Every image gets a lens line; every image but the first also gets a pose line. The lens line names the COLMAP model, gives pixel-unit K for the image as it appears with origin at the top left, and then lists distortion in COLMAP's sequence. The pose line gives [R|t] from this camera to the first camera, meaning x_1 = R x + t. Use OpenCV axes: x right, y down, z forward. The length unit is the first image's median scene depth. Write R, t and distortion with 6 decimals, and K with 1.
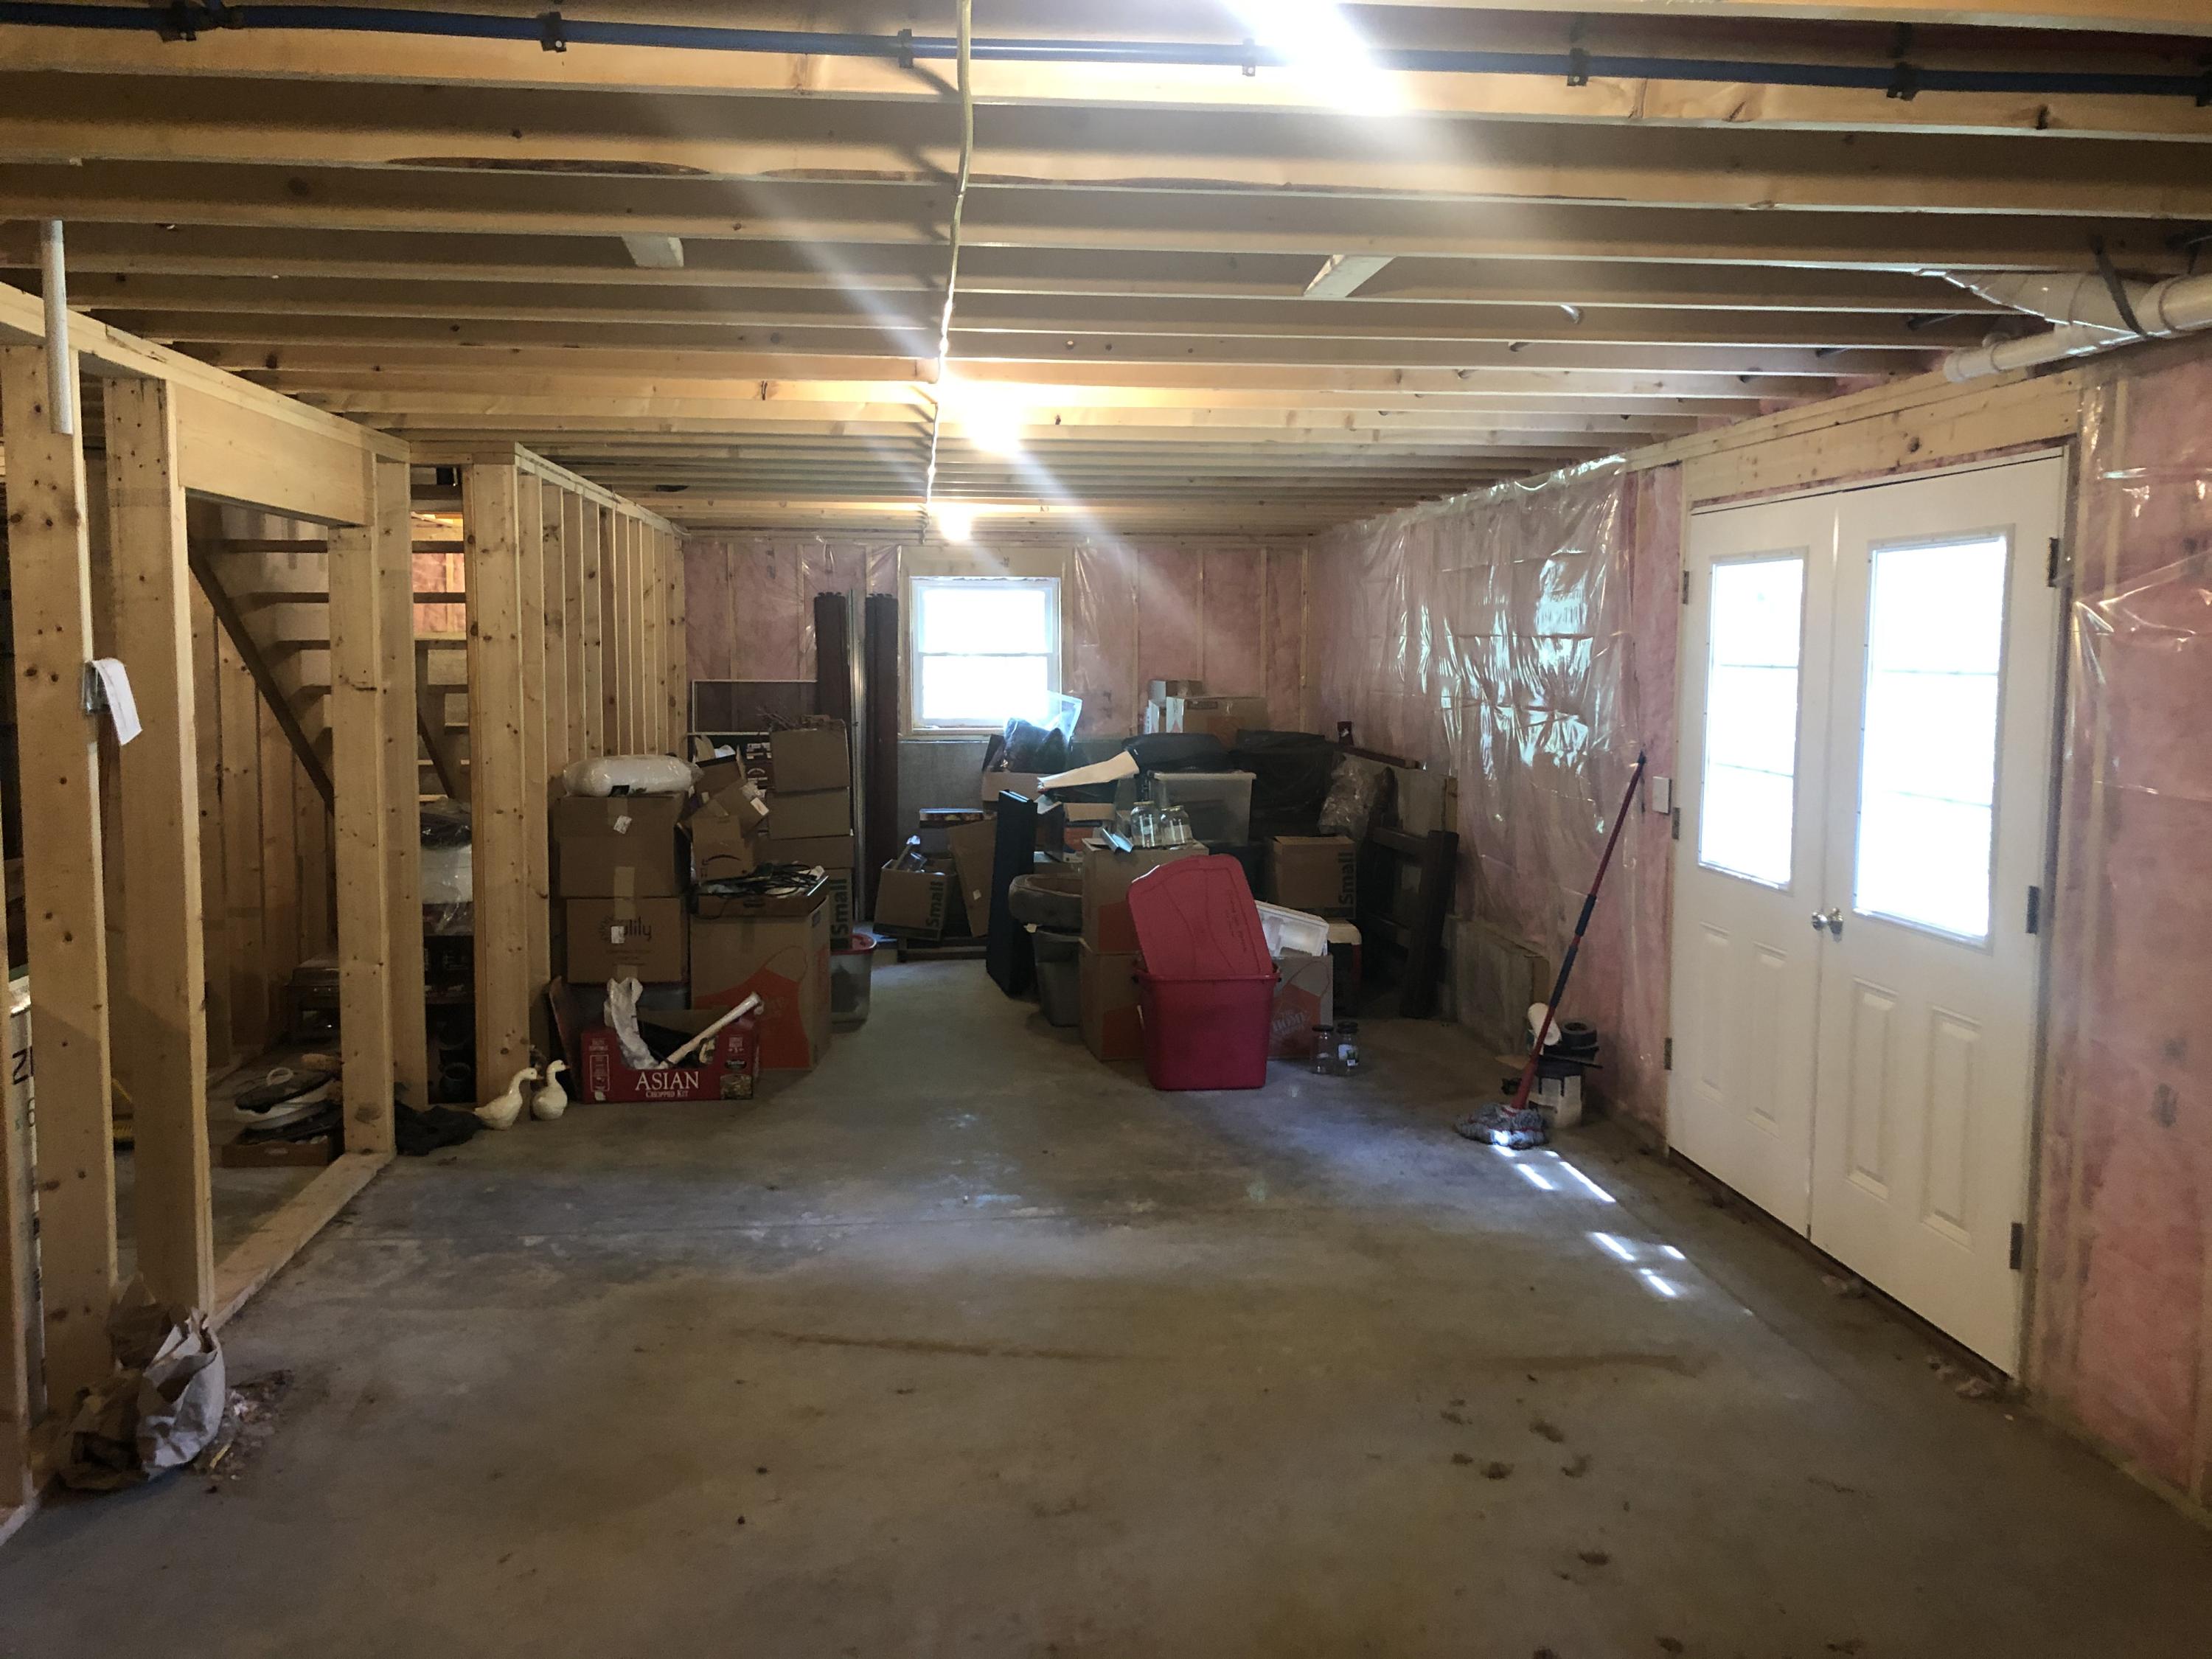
lens RADIAL K [[1820.1, 0, 1110.0], [0, 1820.1, 826.8], [0, 0, 1]] dist [0.088884, -0.102948]
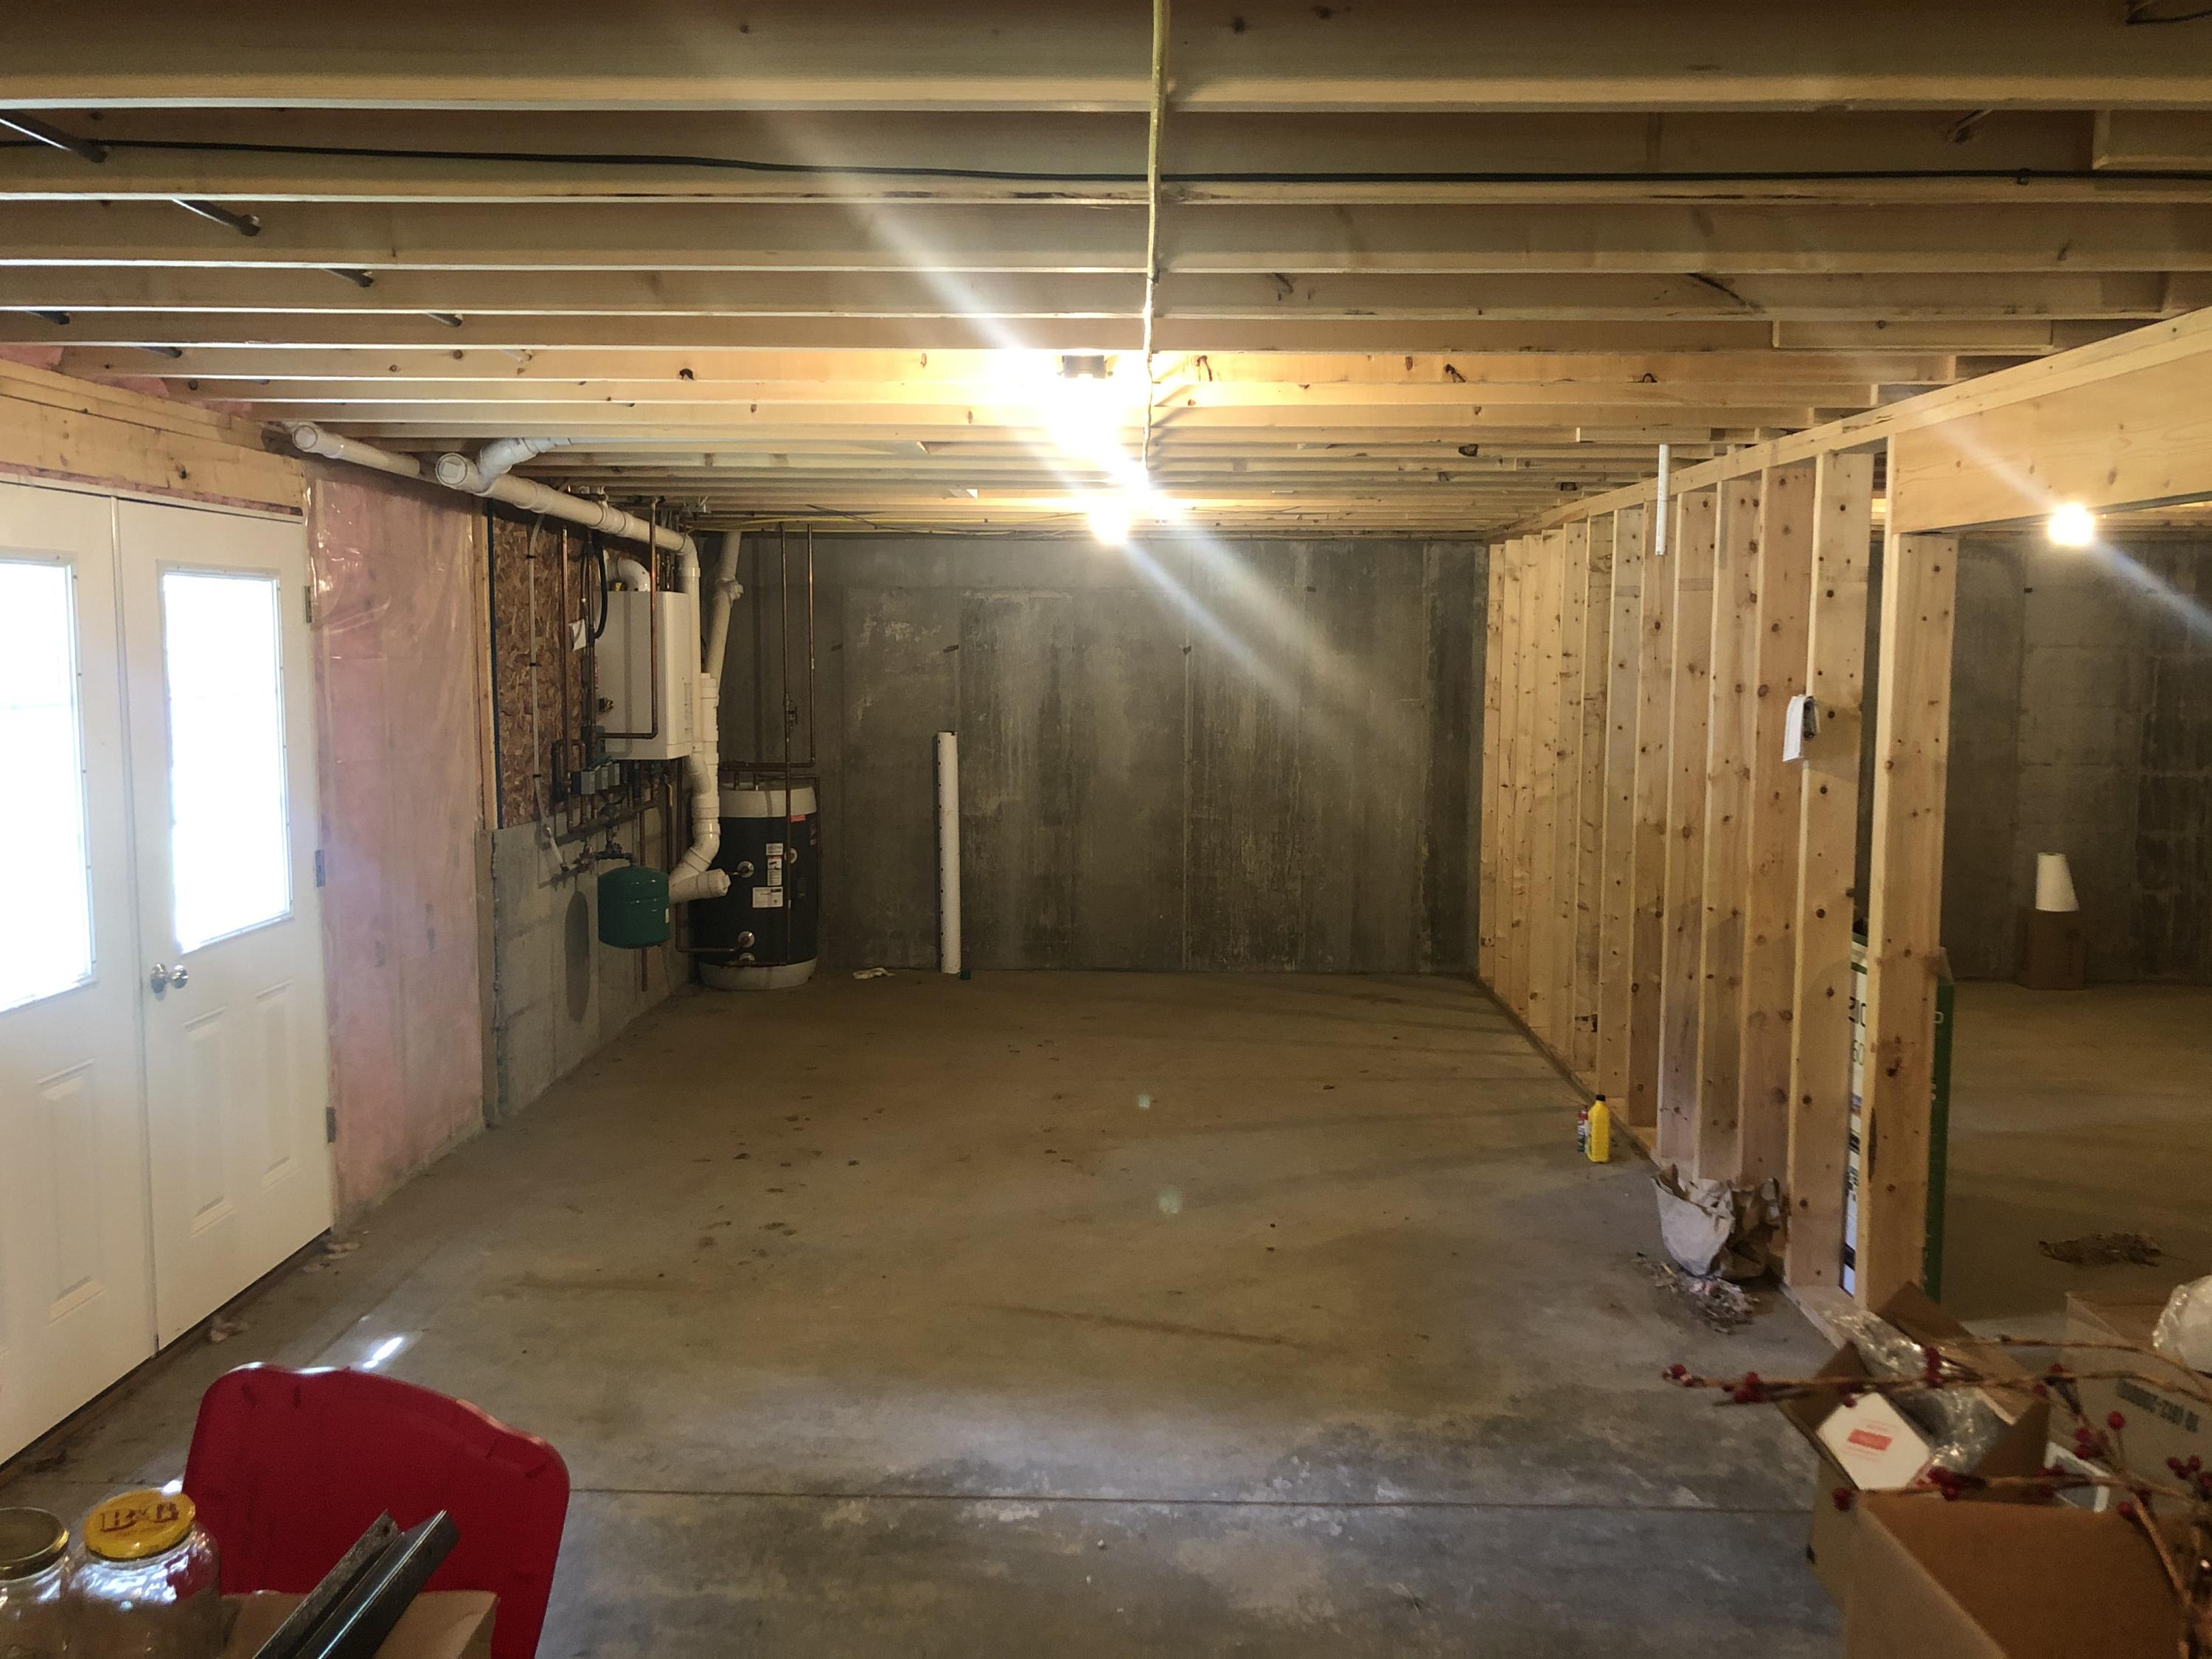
lens RADIAL K [[1820.1, 0, 1110.0], [0, 1820.1, 826.8], [0, 0, 1]] dist [0.088884, -0.102948]
pose [[-0.992174, -0.022494, 0.122821, -0.180038], [0.003416, 0.978383, 0.206775, -0.208337], [-0.124817, 0.205576, -0.970649, 1.814024]]
